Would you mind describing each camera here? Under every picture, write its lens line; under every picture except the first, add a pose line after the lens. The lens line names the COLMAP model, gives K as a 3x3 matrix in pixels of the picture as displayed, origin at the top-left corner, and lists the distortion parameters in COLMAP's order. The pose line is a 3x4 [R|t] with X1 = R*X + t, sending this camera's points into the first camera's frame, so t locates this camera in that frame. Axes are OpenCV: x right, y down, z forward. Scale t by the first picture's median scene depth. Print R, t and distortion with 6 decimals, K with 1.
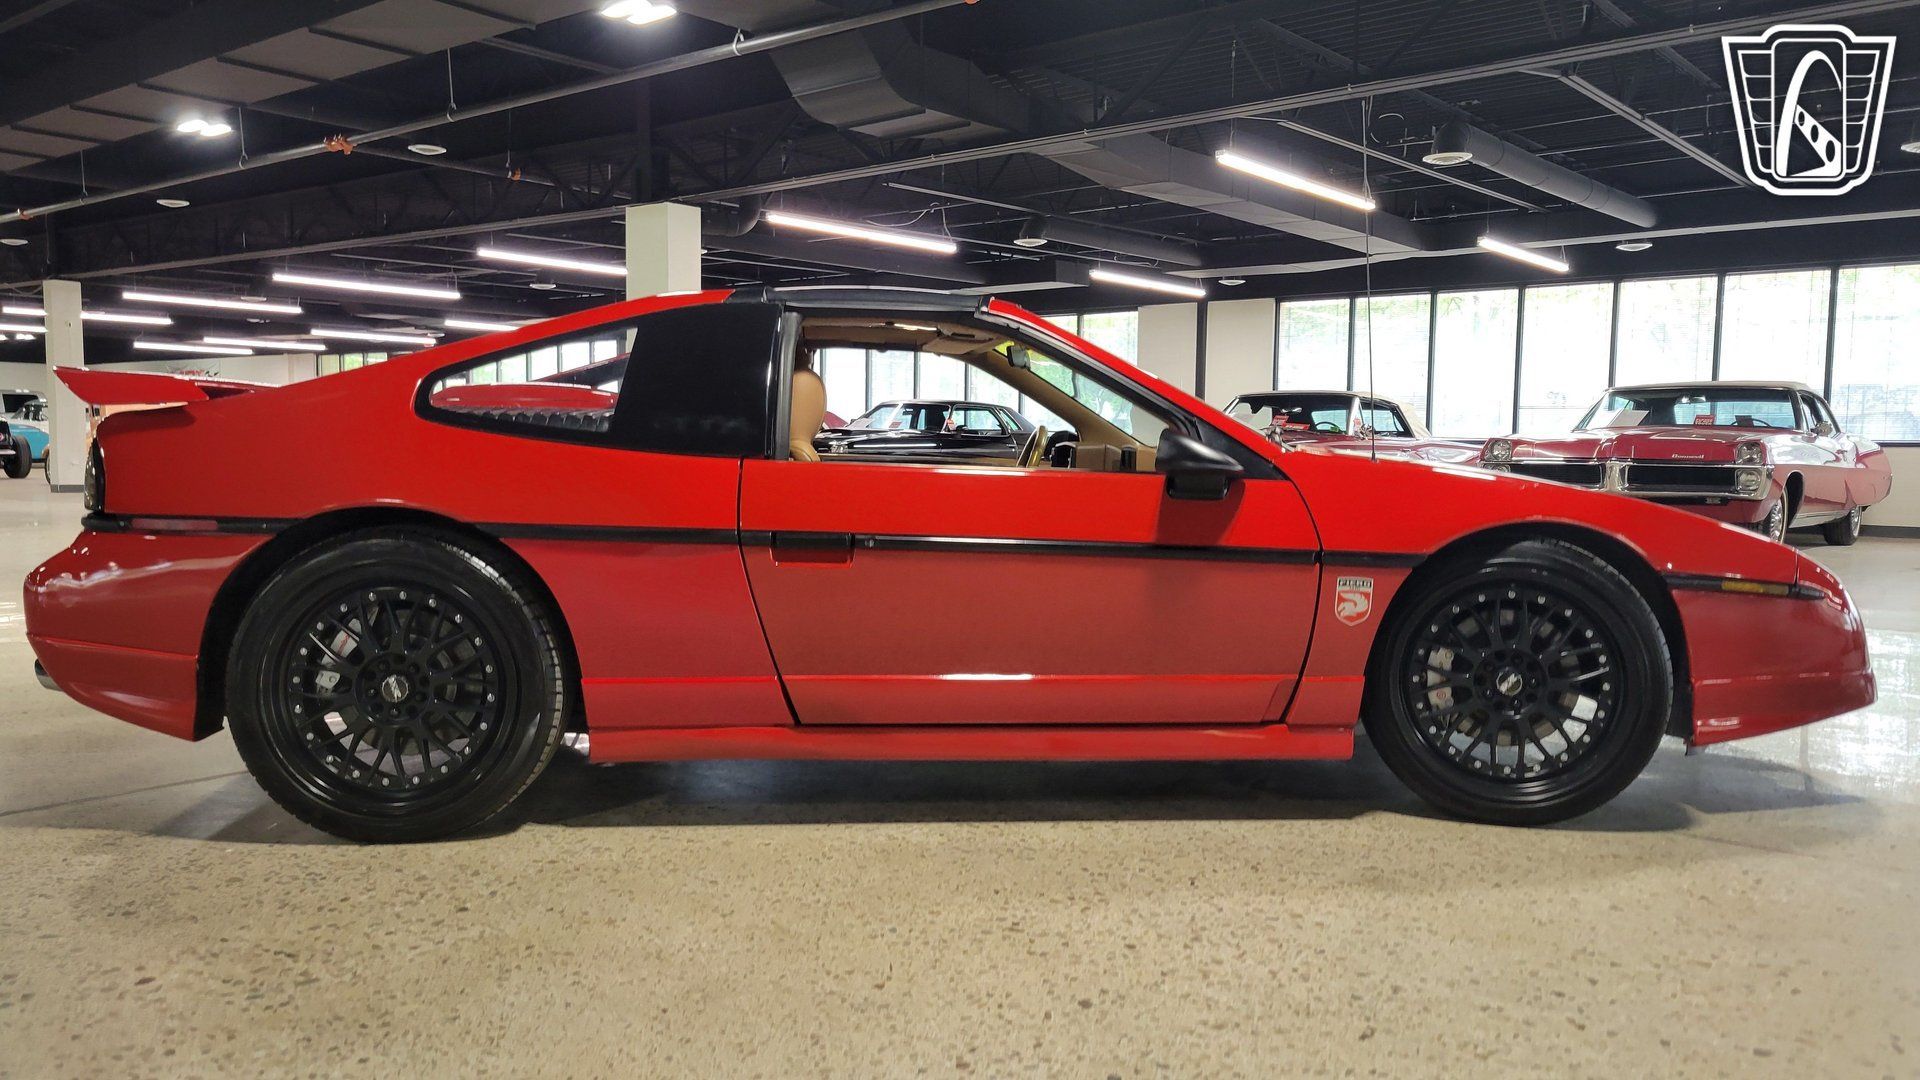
lens RADIAL K [[1443.1, 0, 961.1], [0, 1443.1, 557.7], [0, 0, 1]] dist [0.057853, -0.041576]
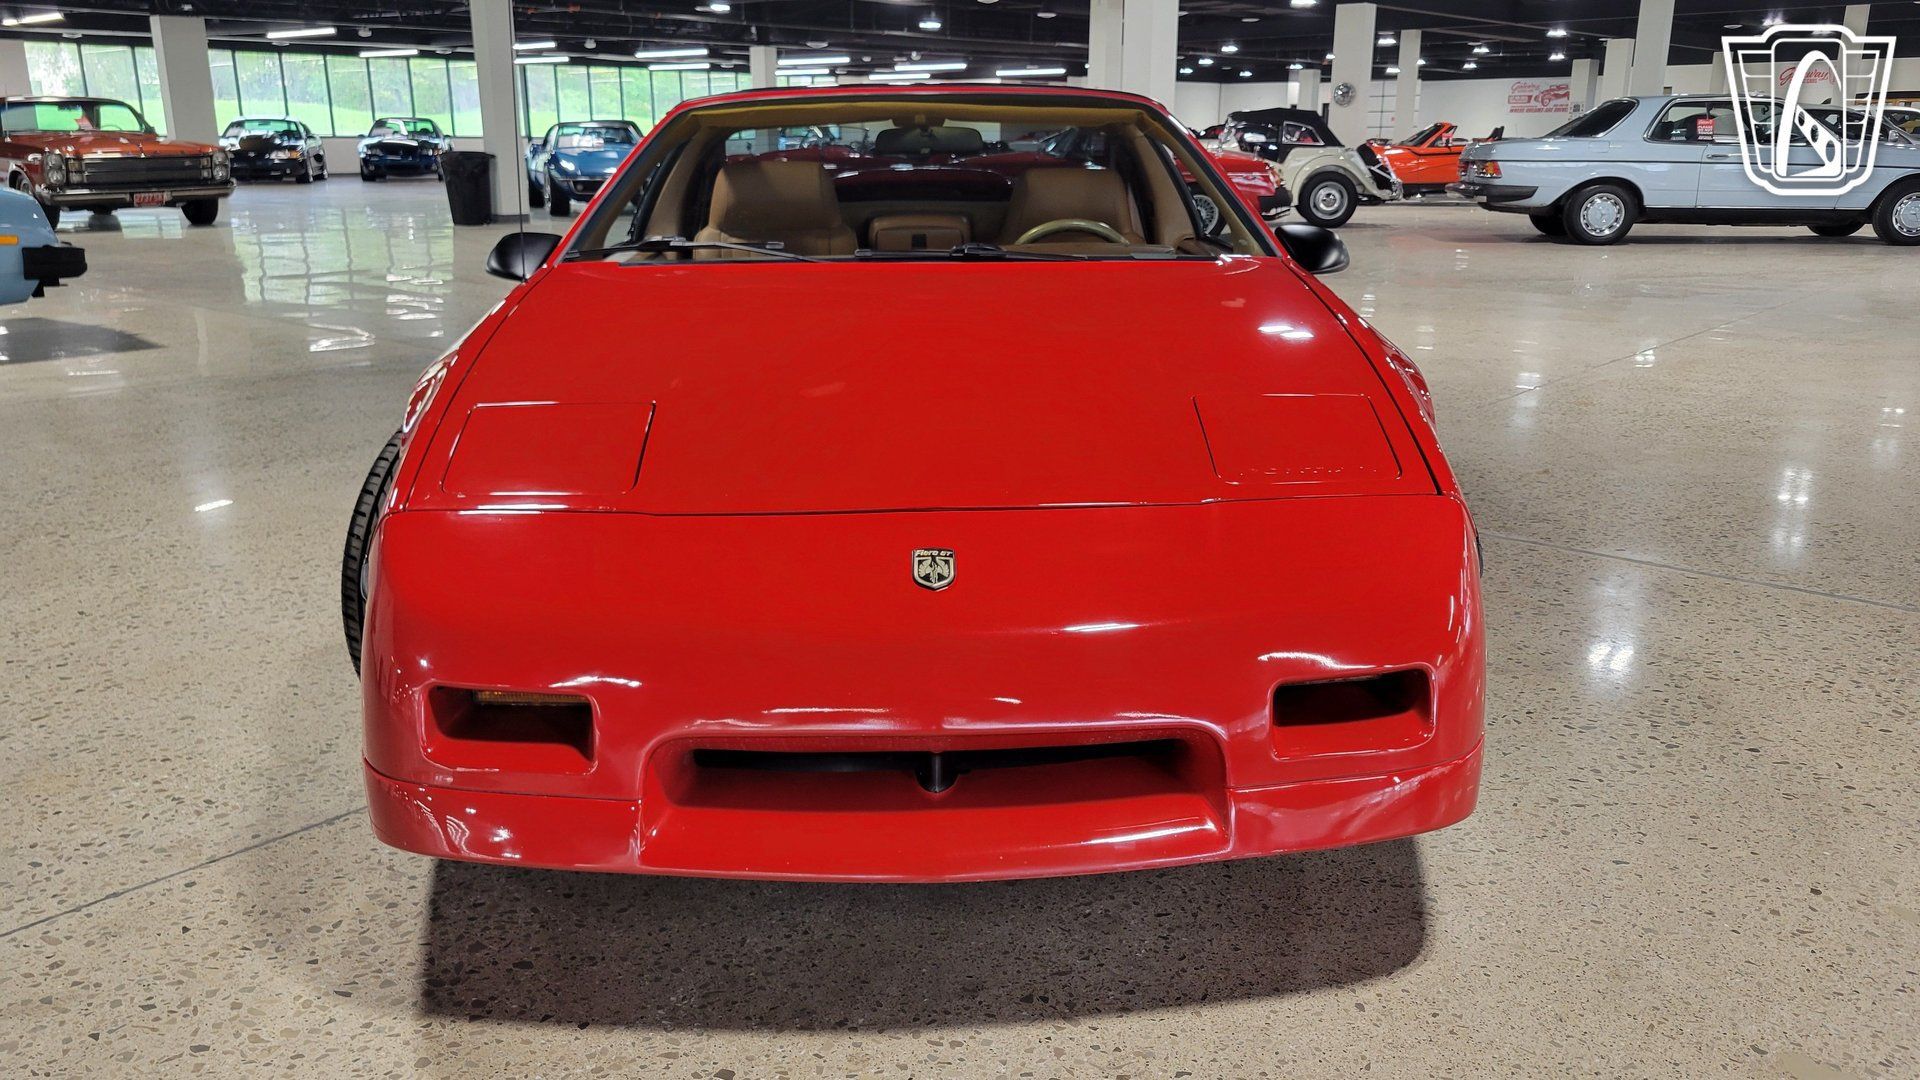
lens RADIAL K [[1443.1, 0, 975.0], [0, 1443.1, 547.4], [0, 0, 1]] dist [0.057853, -0.041576]
pose [[-0.033897, 0.264216, -0.963868, 1.192064], [-0.078252, 0.960760, 0.266116, -0.172118], [0.996357, 0.084445, -0.011892, 1.321317]]
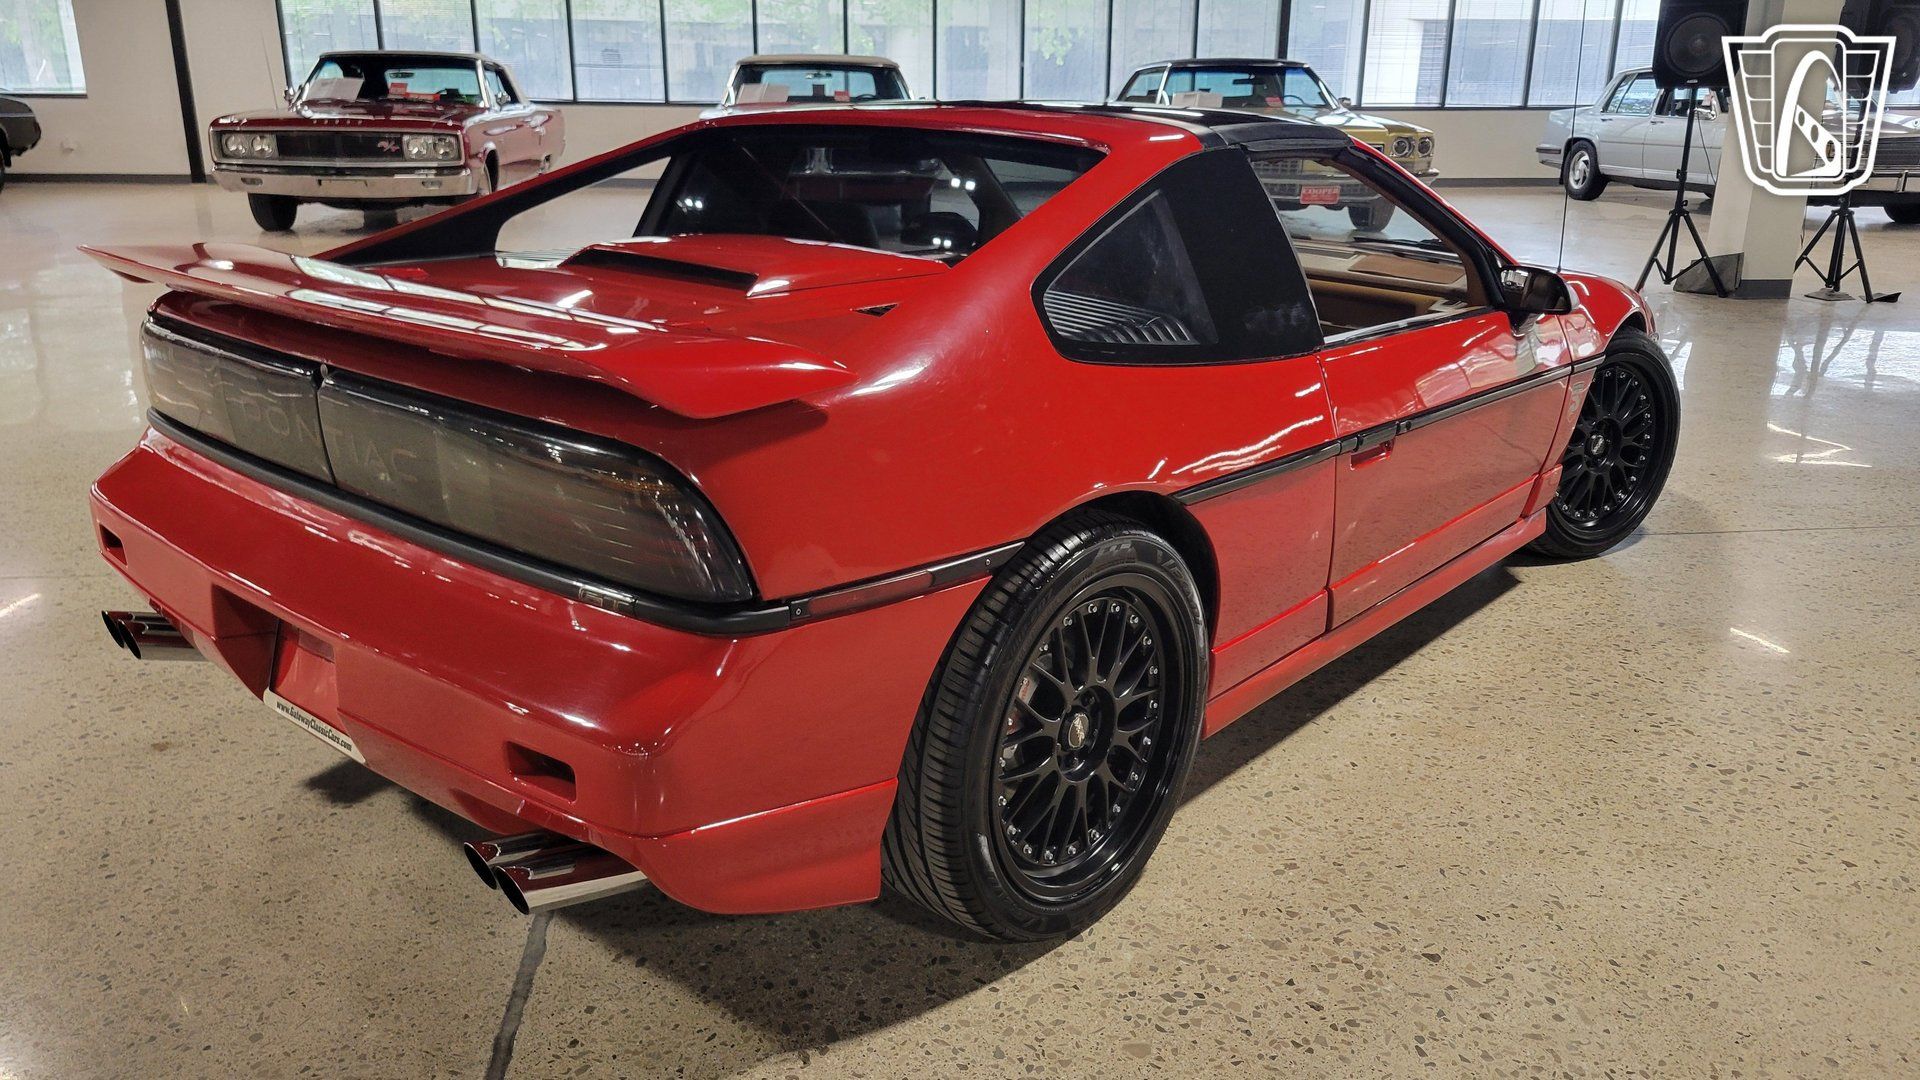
lens RADIAL K [[1443.1, 0, 972.7], [0, 1443.1, 535.7], [0, 0, 1]] dist [0.057853, -0.041576]
pose [[0.701942, -0.218026, 0.678042, -0.862561], [0.053142, 0.965373, 0.255403, -0.186619], [-0.710248, -0.143246, 0.689223, 0.522856]]
